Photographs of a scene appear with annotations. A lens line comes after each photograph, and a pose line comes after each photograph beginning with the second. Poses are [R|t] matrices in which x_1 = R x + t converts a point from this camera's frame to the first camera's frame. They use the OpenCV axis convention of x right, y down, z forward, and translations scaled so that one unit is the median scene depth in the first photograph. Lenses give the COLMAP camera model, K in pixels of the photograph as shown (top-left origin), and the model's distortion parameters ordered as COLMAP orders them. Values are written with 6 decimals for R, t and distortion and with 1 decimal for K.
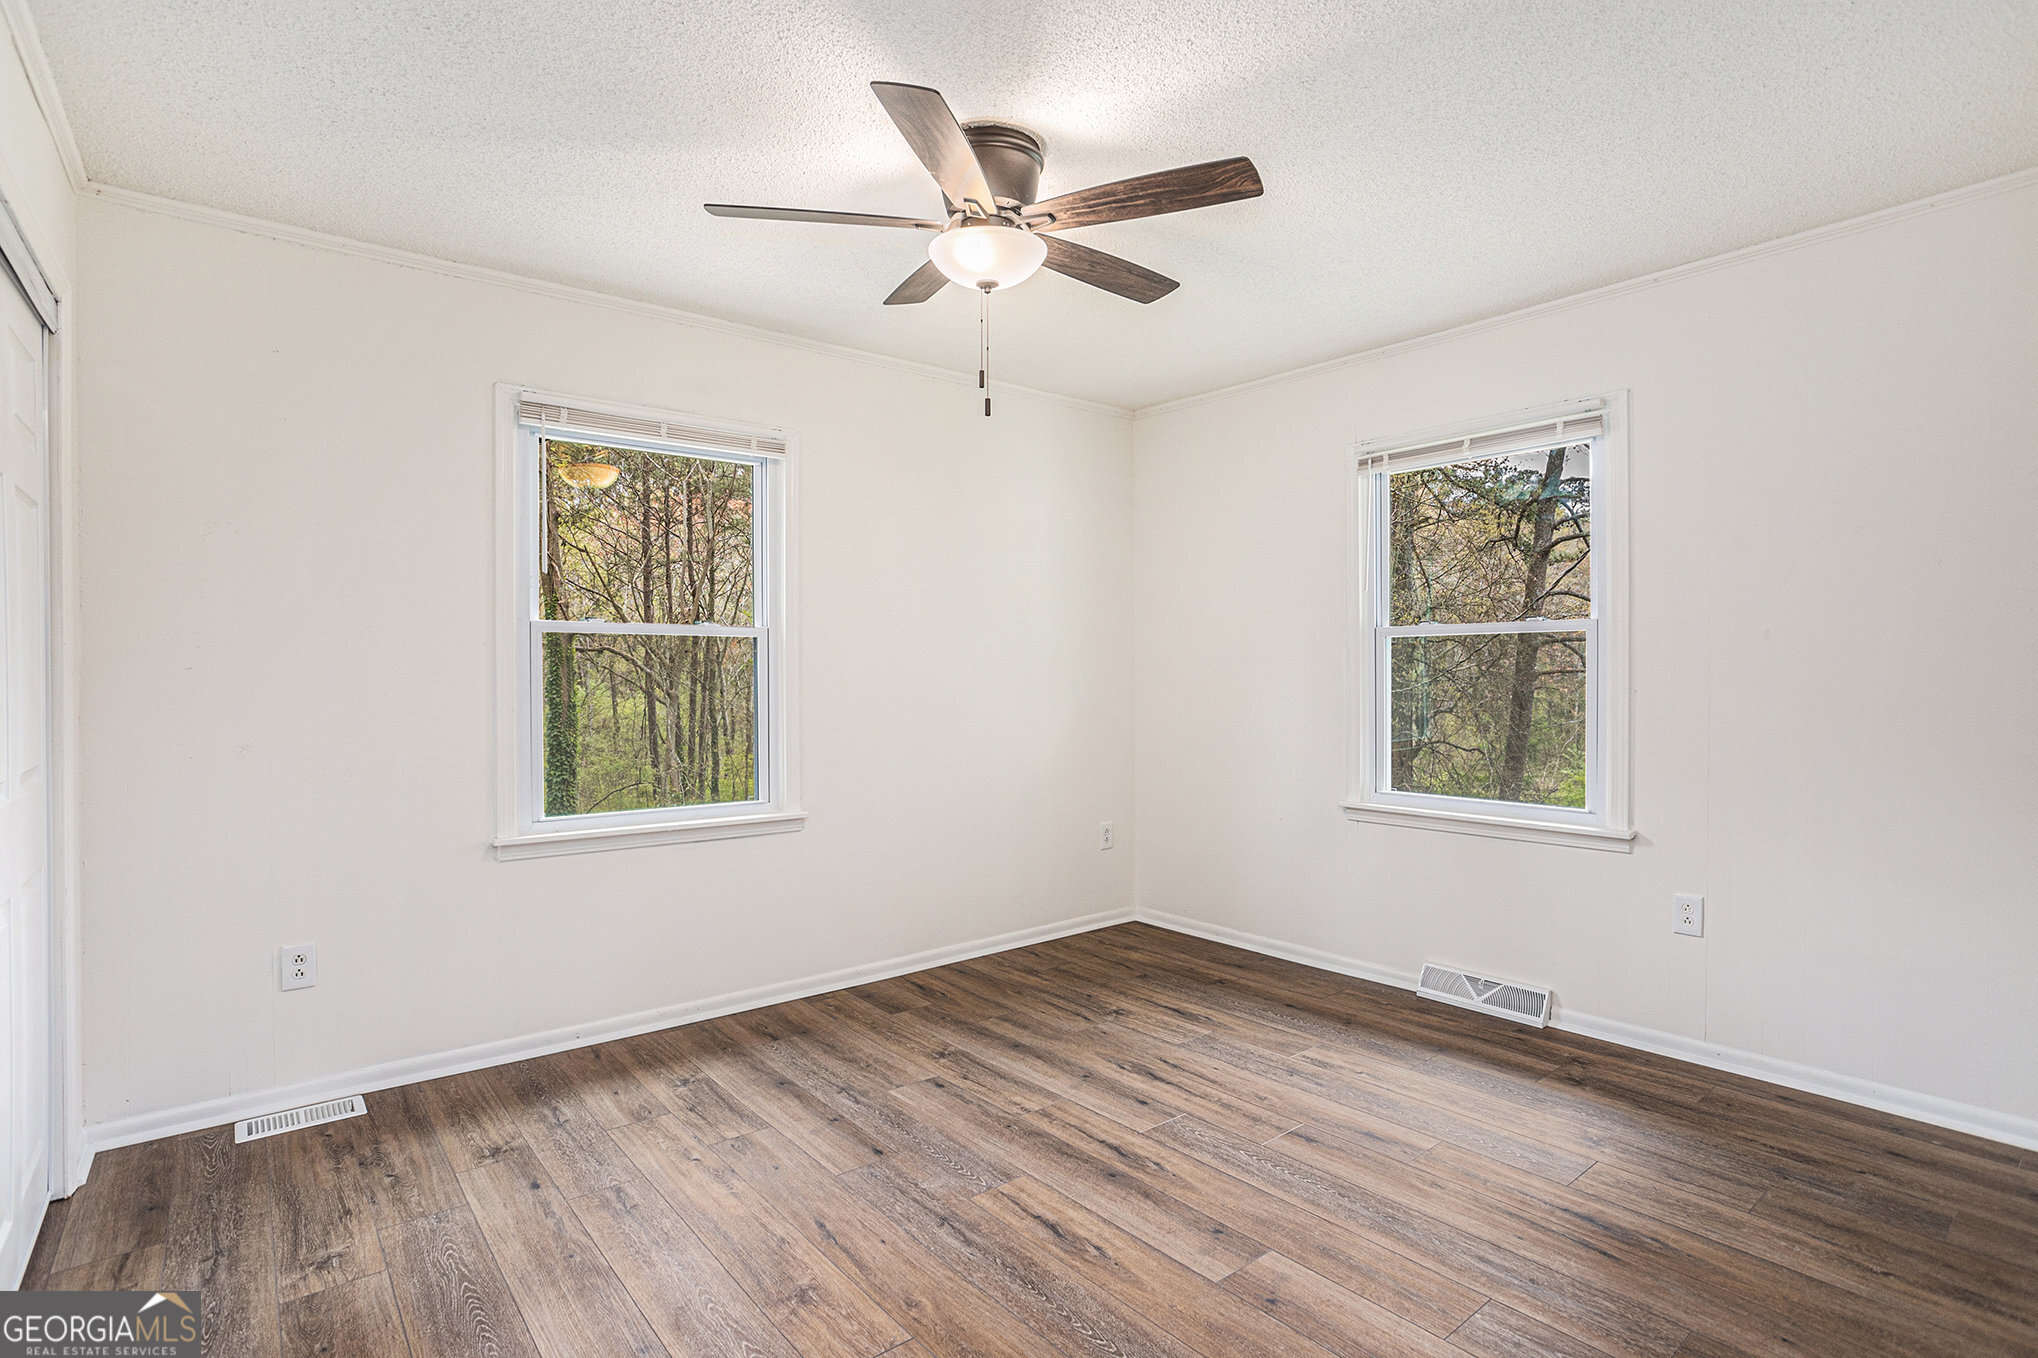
lens RADIAL K [[990.1, 0, 1012.7], [0, 990.1, 671.6], [0, 0, 1]] dist [-0.056495, 0.028010]
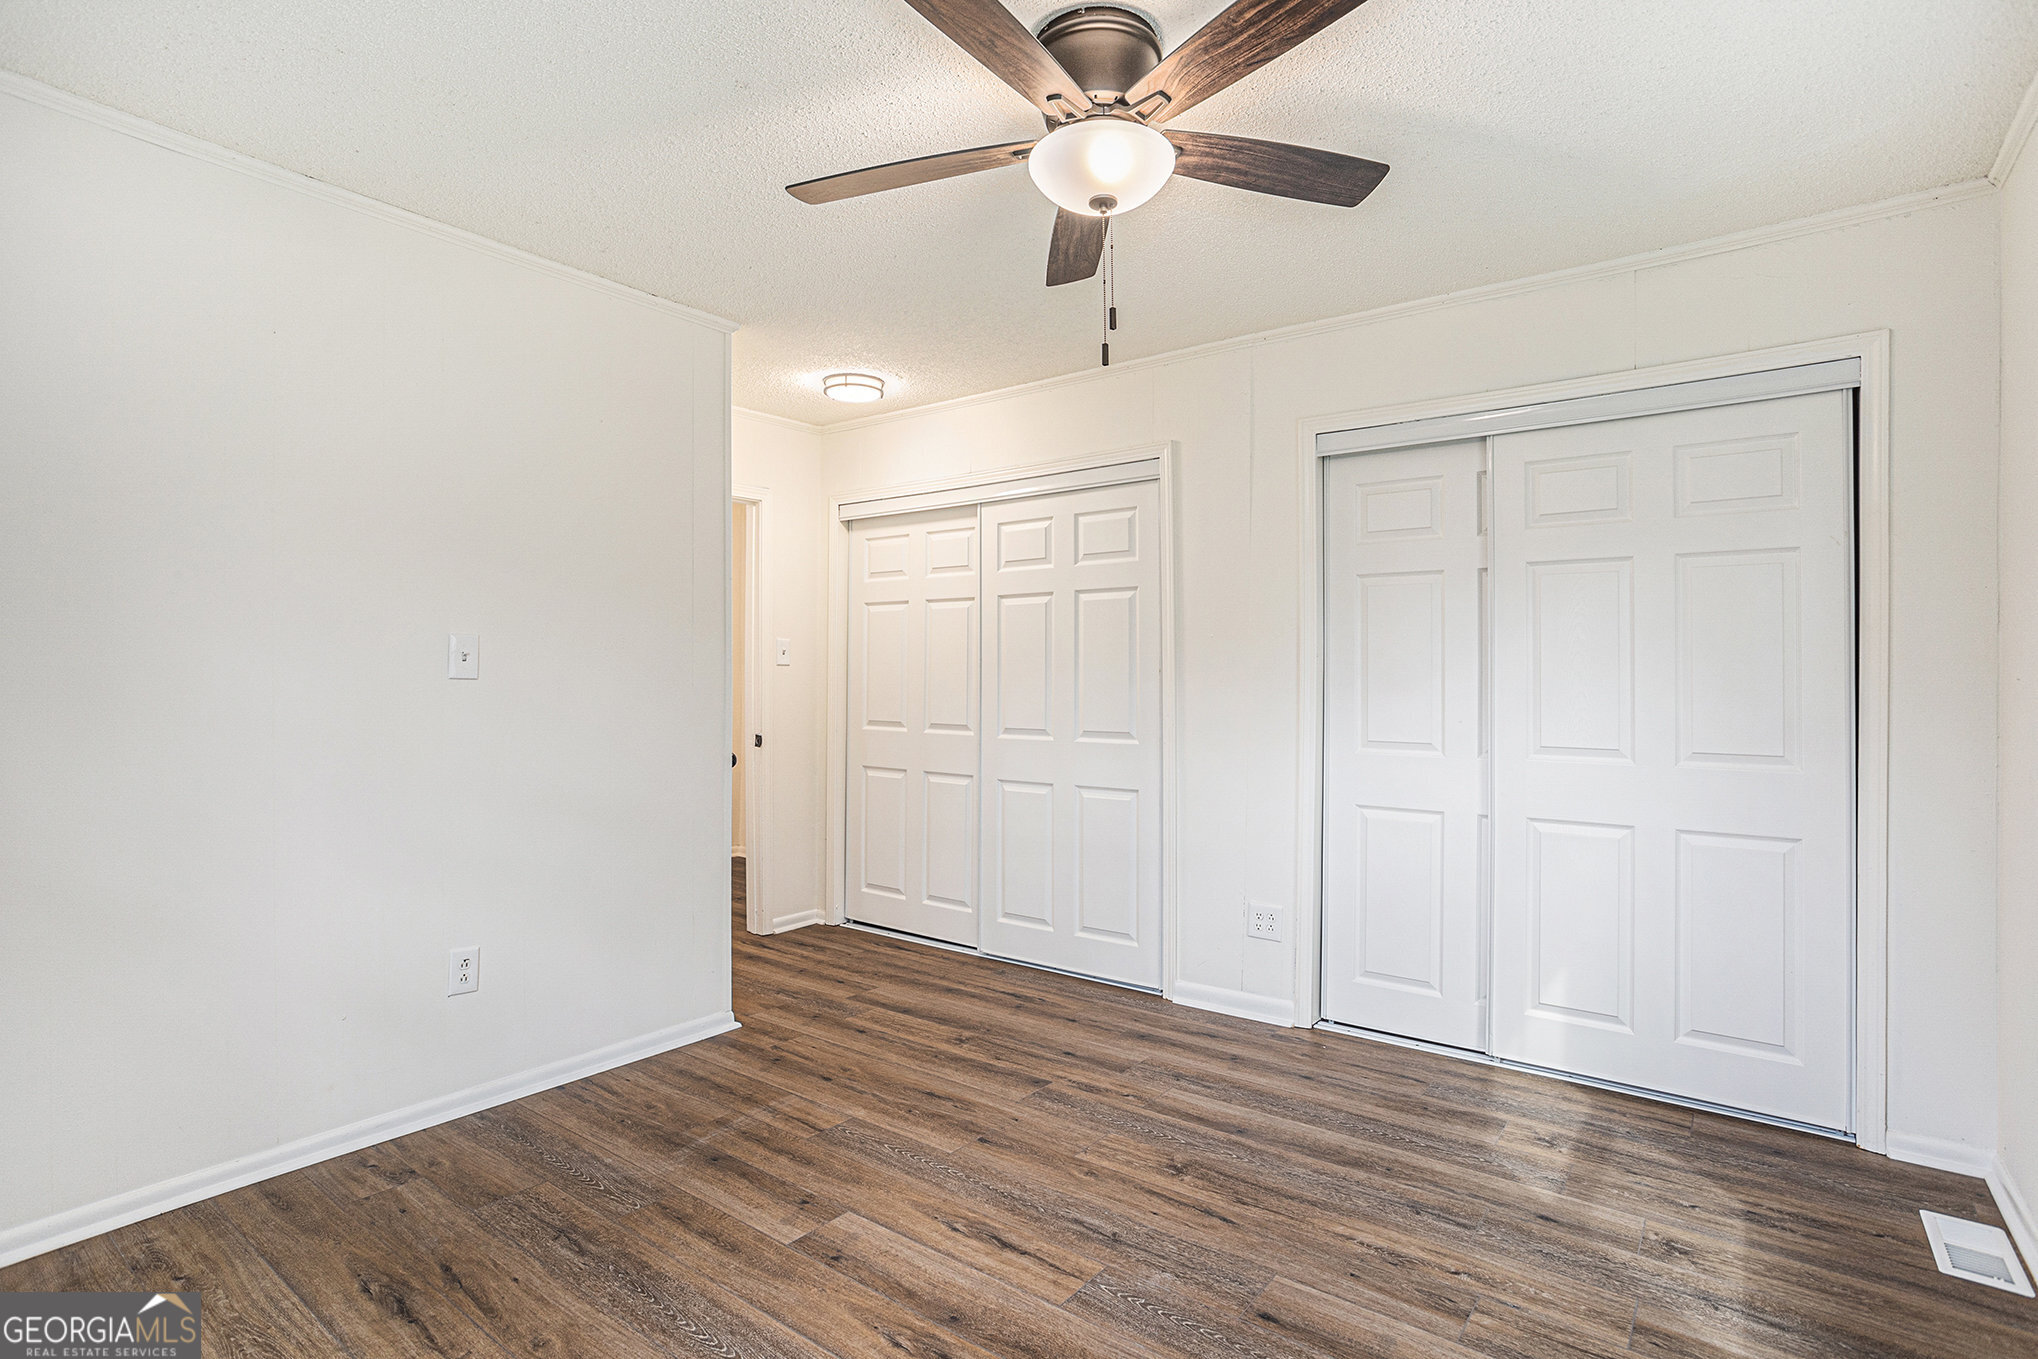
lens RADIAL K [[990.1, 0, 1012.7], [0, 990.1, 672.1], [0, 0, 1]] dist [-0.056495, 0.028010]
pose [[-0.969118, -0.003797, -0.246568, 0.275681], [-0.003116, 0.999990, -0.003153, -0.003960], [0.246578, -0.002287, -0.969120, 1.943007]]
